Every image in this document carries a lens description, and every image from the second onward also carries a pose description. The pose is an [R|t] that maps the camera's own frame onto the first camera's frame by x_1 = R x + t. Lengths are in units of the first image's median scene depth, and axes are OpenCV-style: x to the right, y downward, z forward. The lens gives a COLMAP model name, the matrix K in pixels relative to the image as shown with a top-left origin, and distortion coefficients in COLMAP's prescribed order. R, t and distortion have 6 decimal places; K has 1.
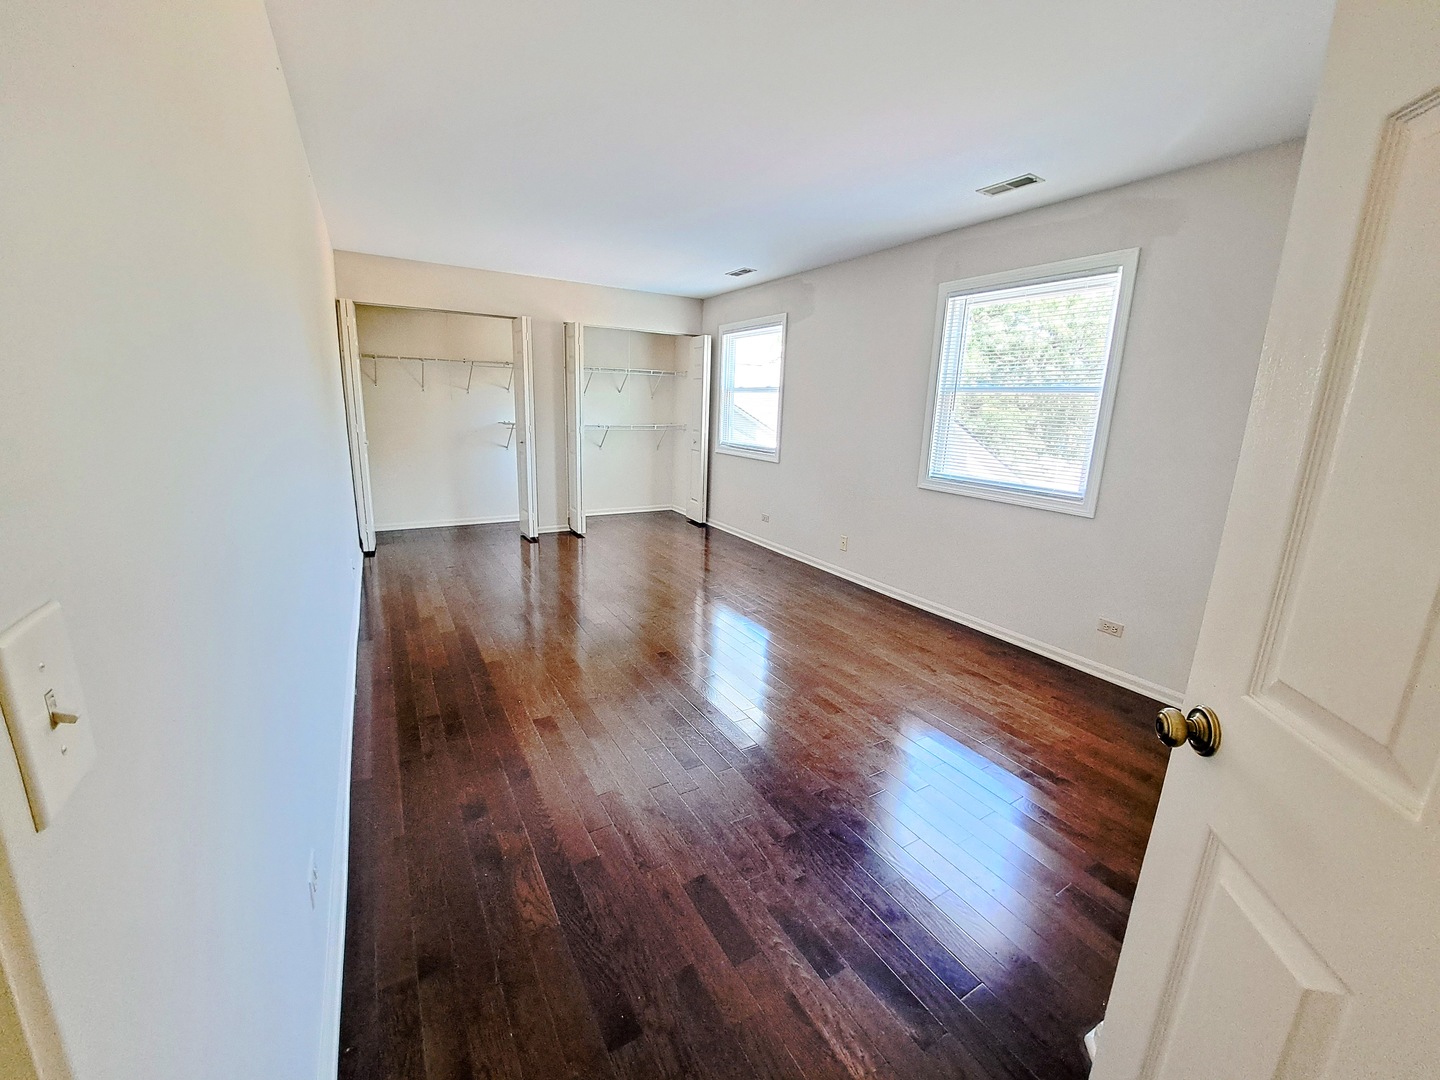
lens RADIAL K [[578.5, 0, 718.6], [0, 578.5, 534.7], [0, 0, 1]] dist [-0.016513, 0.000256]
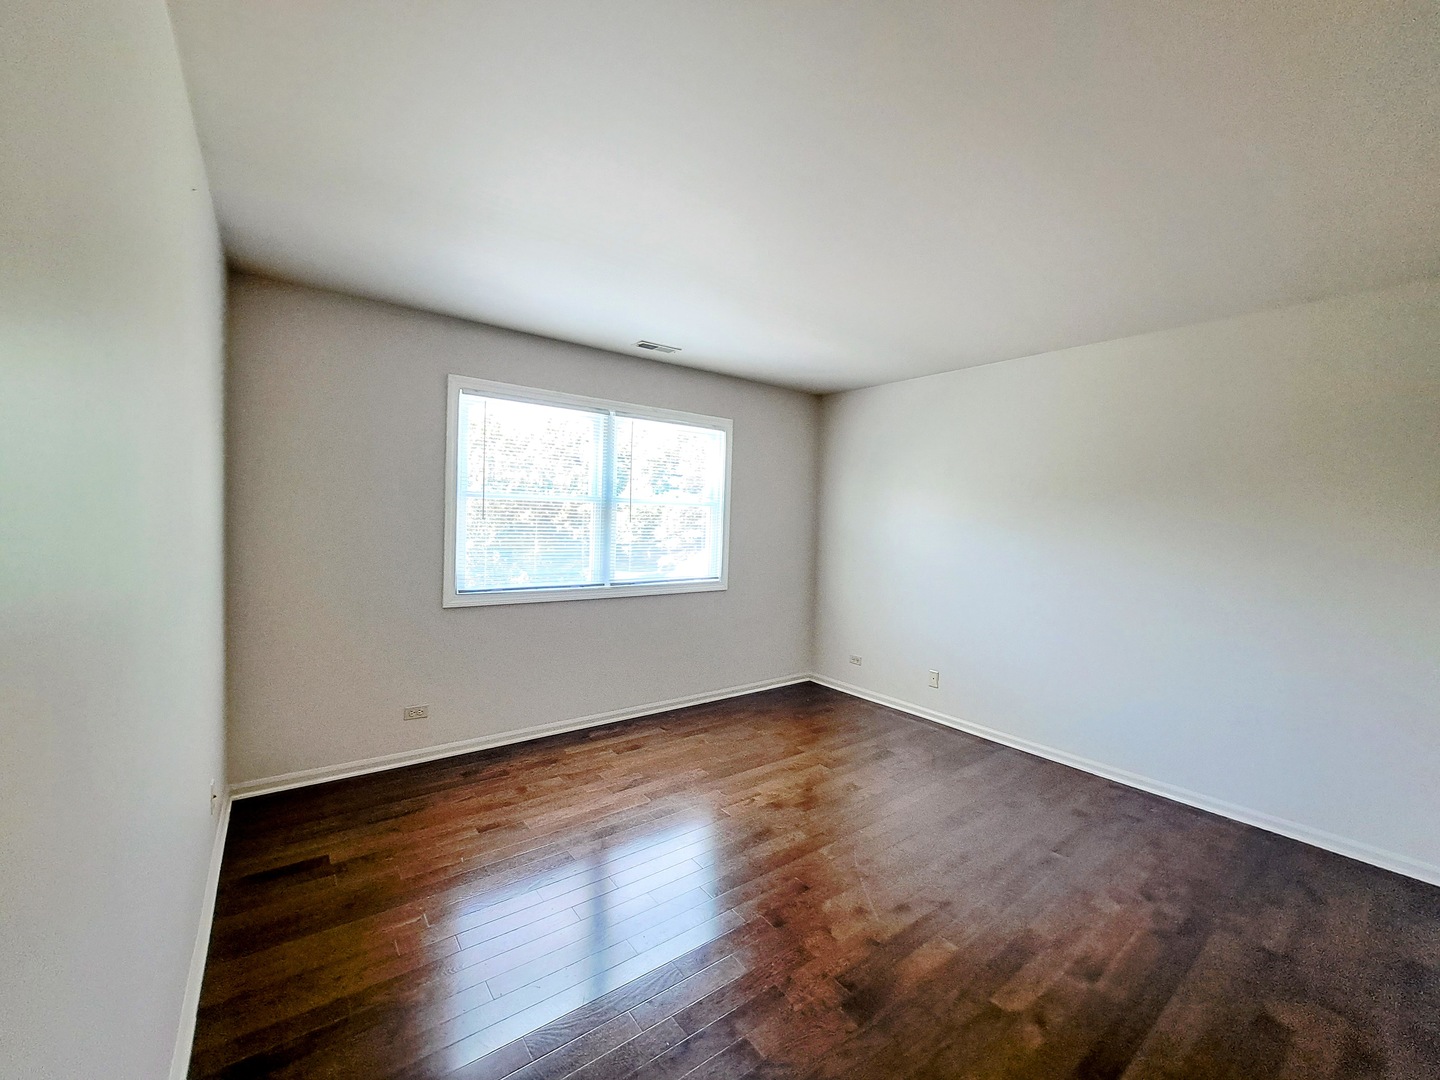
lens RADIAL K [[578.5, 0, 718.6], [0, 578.5, 534.7], [0, 0, 1]] dist [-0.016513, 0.000256]
pose [[-0.123790, -0.042025, 0.991418, -0.785726], [0.196692, 0.978240, 0.066025, -0.260038], [-0.972619, 0.203177, -0.112830, 1.112374]]
